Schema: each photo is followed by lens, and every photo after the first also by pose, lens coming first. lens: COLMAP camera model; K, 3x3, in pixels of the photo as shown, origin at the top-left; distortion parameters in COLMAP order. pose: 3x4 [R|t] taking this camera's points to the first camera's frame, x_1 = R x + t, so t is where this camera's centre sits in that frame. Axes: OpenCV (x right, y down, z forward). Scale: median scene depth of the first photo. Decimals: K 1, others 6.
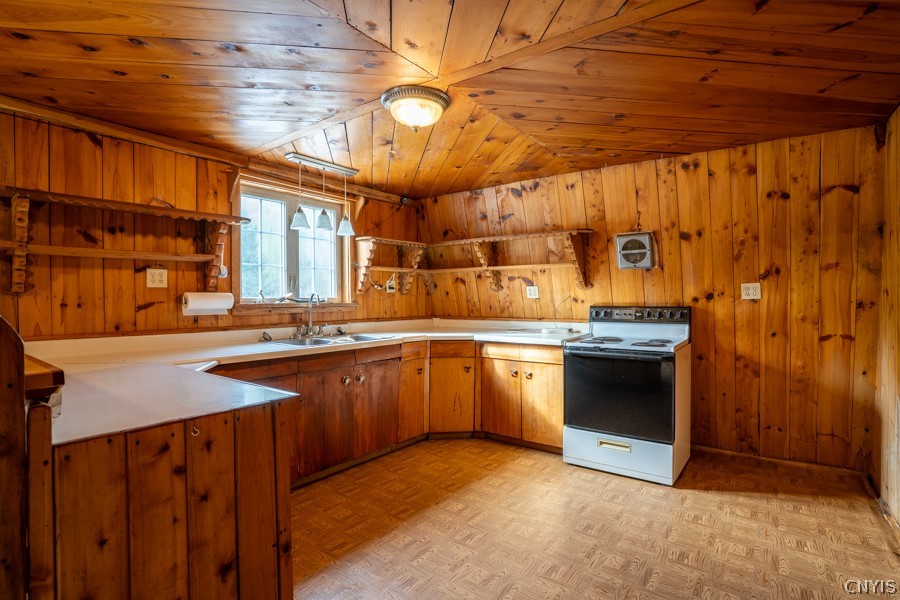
lens RADIAL K [[446.7, 0, 449.7], [0, 446.7, 302.3], [0, 0, 1]] dist [-0.002338, 0.000070]
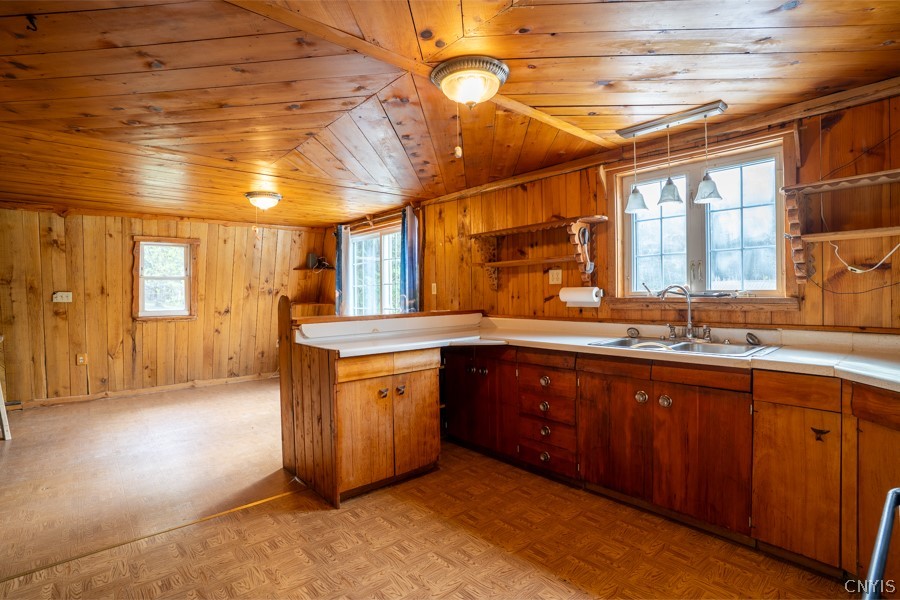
lens RADIAL K [[464.9, 0, 450.0], [0, 464.9, 294.7], [0, 0, 1]] dist [-0.000608, 0.000314]
pose [[-0.179529, 0.009632, -0.983706, 0.667477], [0.004335, 0.999950, 0.009000, -0.014460], [0.983743, -0.002648, -0.179561, 0.865107]]
